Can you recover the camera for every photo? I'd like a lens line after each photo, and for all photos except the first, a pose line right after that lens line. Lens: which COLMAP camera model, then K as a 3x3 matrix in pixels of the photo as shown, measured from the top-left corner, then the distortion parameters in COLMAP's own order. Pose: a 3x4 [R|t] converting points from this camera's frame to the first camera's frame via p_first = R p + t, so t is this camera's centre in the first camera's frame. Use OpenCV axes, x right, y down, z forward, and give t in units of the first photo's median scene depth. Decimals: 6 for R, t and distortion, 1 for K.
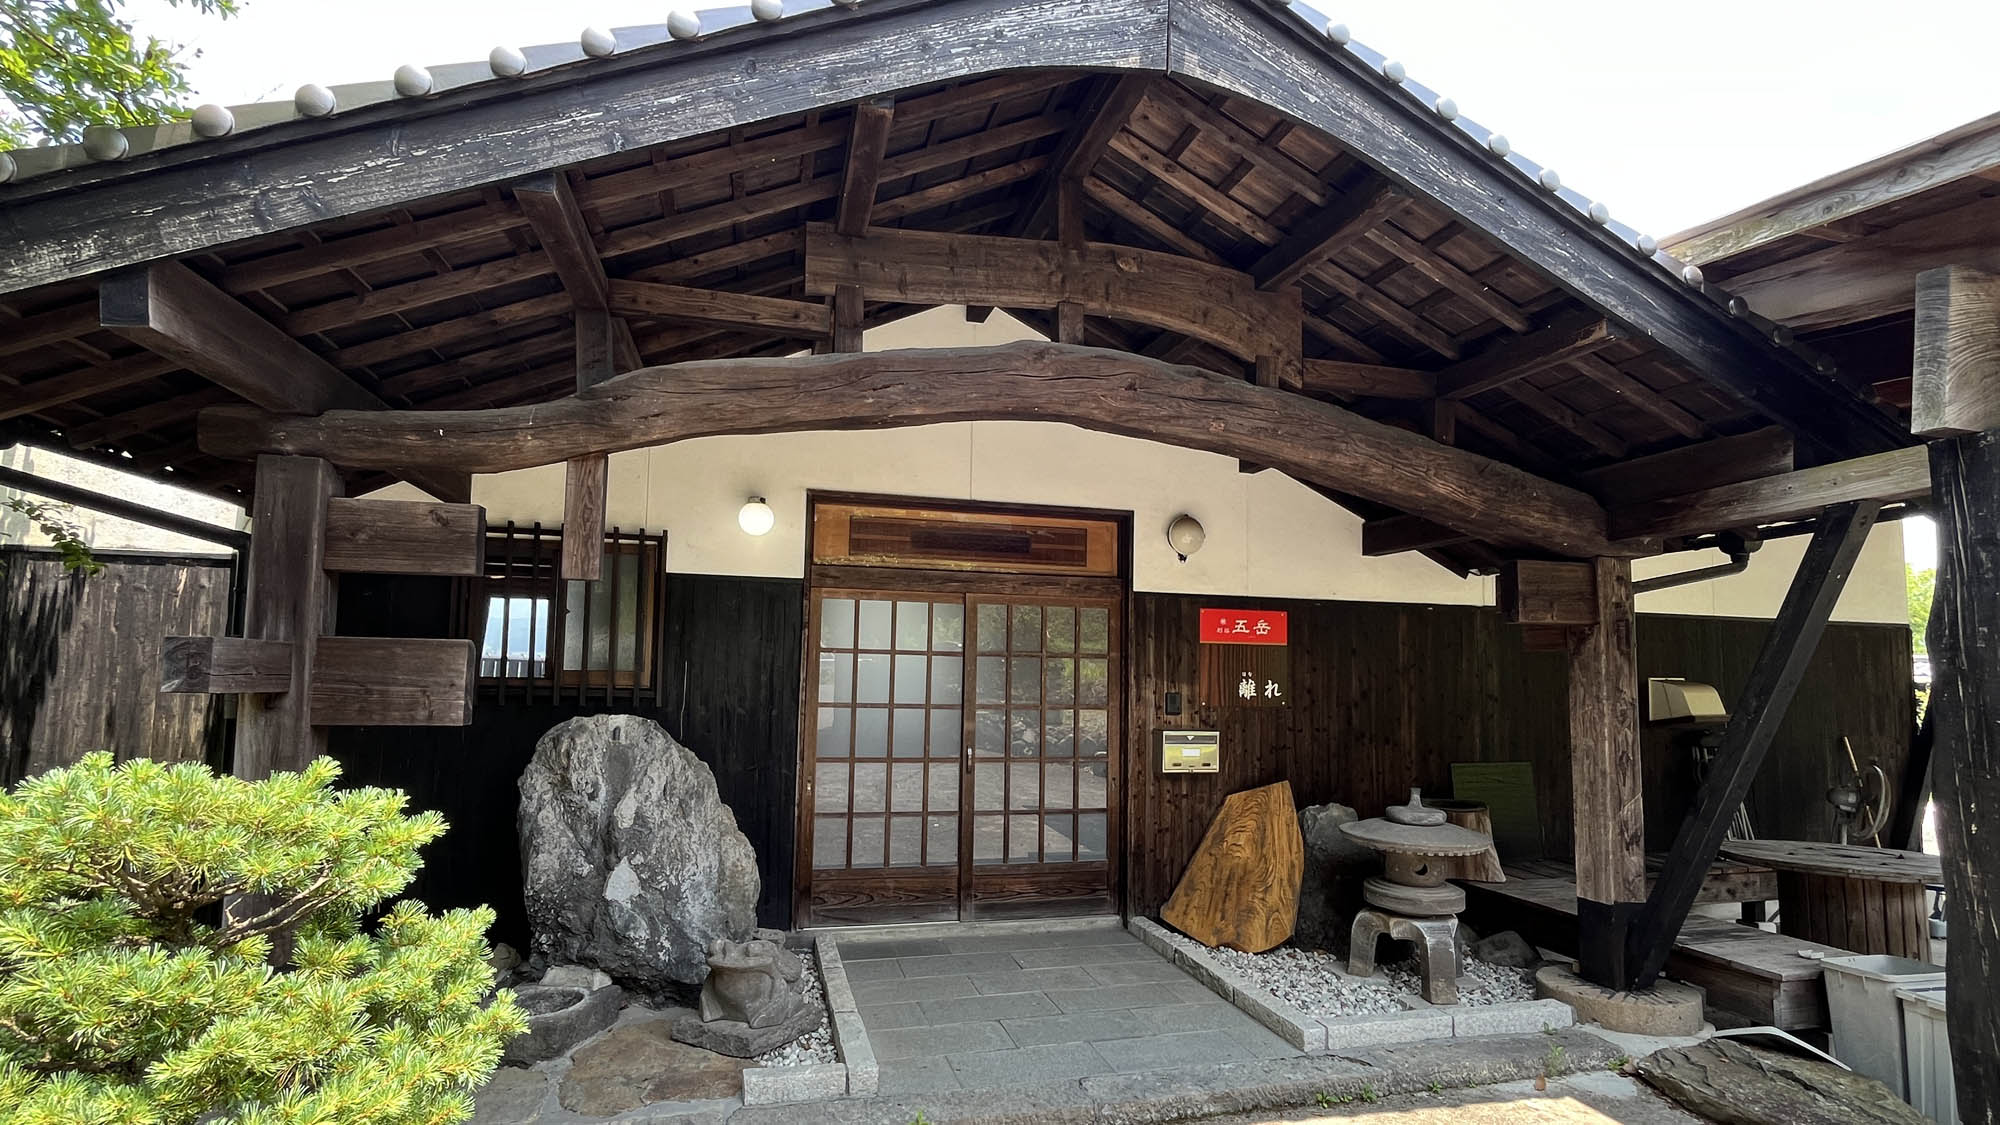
lens RADIAL K [[986.5, 0, 1000.0], [0, 986.5, 562.5], [0, 0, 1]] dist [0.001274, -0.000294]
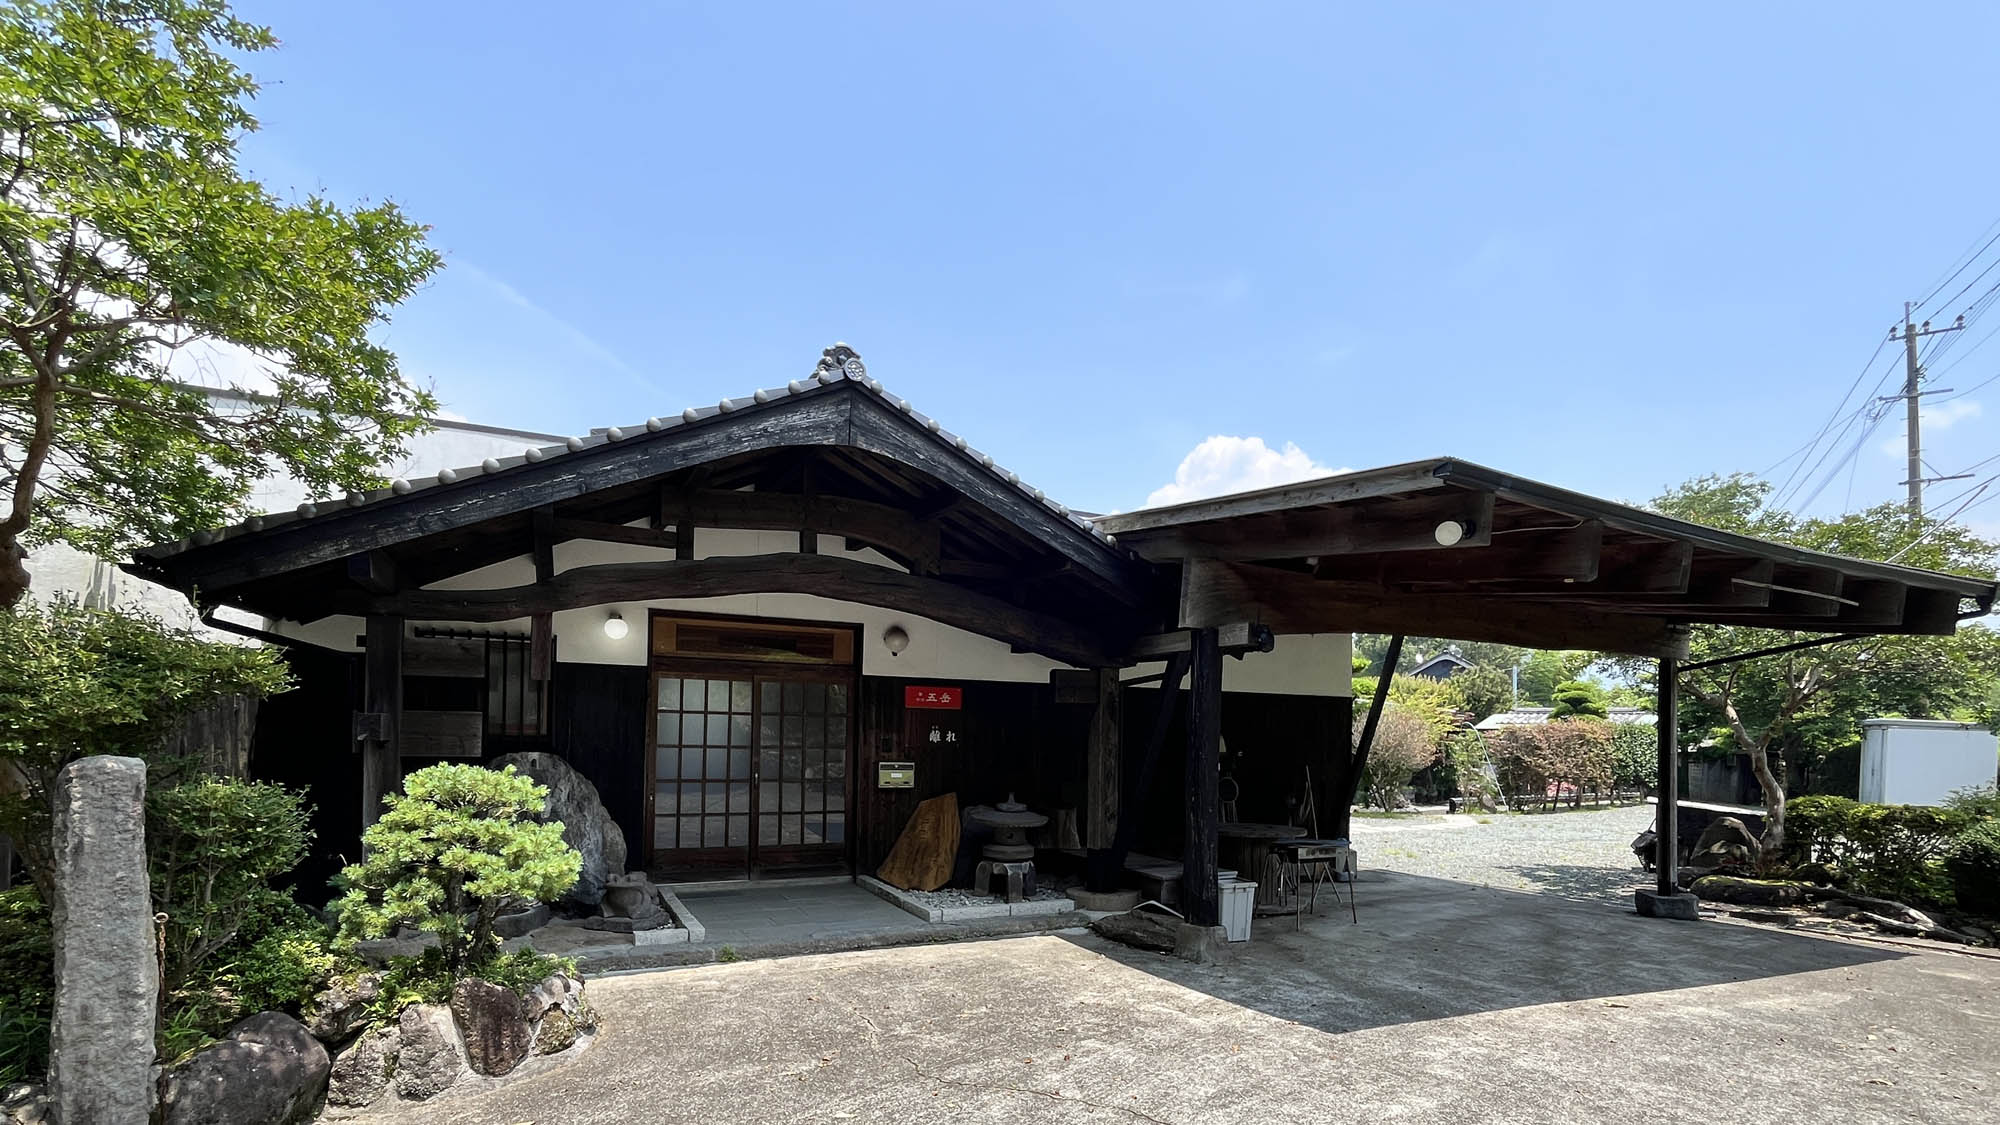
lens RADIAL K [[1009.5, 0, 994.3], [0, 1009.5, 716.4], [0, 0, 1]] dist [0.000474, 0.000017]
pose [[0.982099, 0.006082, 0.188269, 0.046091], [-0.027444, 0.993434, 0.111069, -0.109956], [-0.186358, -0.114248, 0.975817, -0.760197]]
